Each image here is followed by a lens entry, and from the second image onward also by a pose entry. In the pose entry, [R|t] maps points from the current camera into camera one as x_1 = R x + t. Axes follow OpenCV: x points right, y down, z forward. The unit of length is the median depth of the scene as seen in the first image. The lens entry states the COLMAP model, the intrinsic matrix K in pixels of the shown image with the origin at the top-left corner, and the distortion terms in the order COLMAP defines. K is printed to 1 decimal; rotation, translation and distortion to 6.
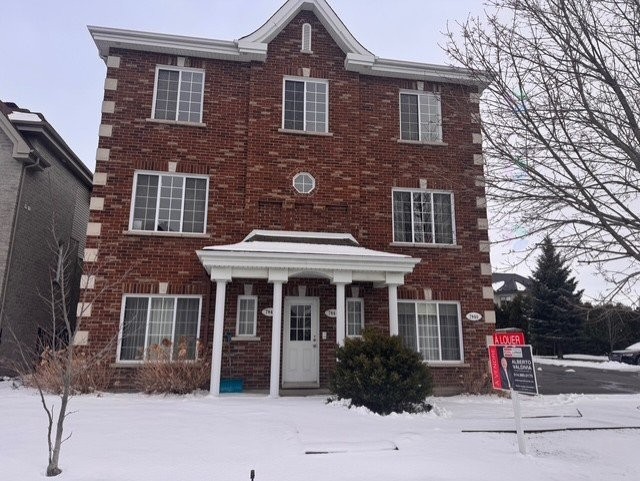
lens RADIAL K [[453.1, 0, 324.2], [0, 453.1, 245.2], [0, 0, 1]] dist [0.014878, -0.029963]
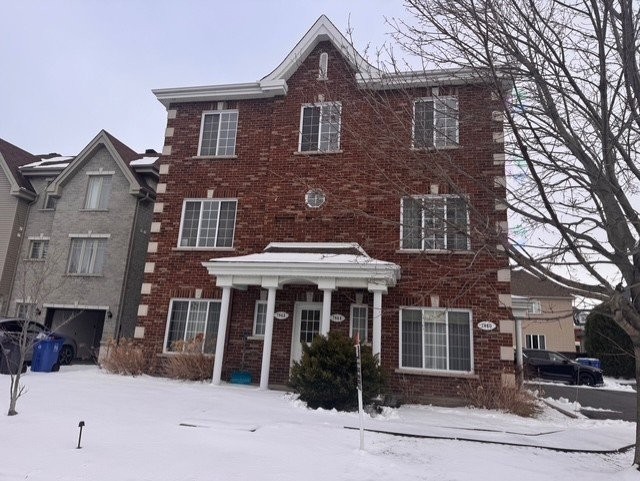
lens RADIAL K [[453.1, 0, 319.3], [0, 453.1, 237.1], [0, 0, 1]] dist [0.014878, -0.029963]
pose [[0.927860, -0.042471, -0.370501, 0.370768], [0.027922, 0.998617, -0.044545, 0.005736], [0.371881, 0.030986, 0.927763, -0.012295]]
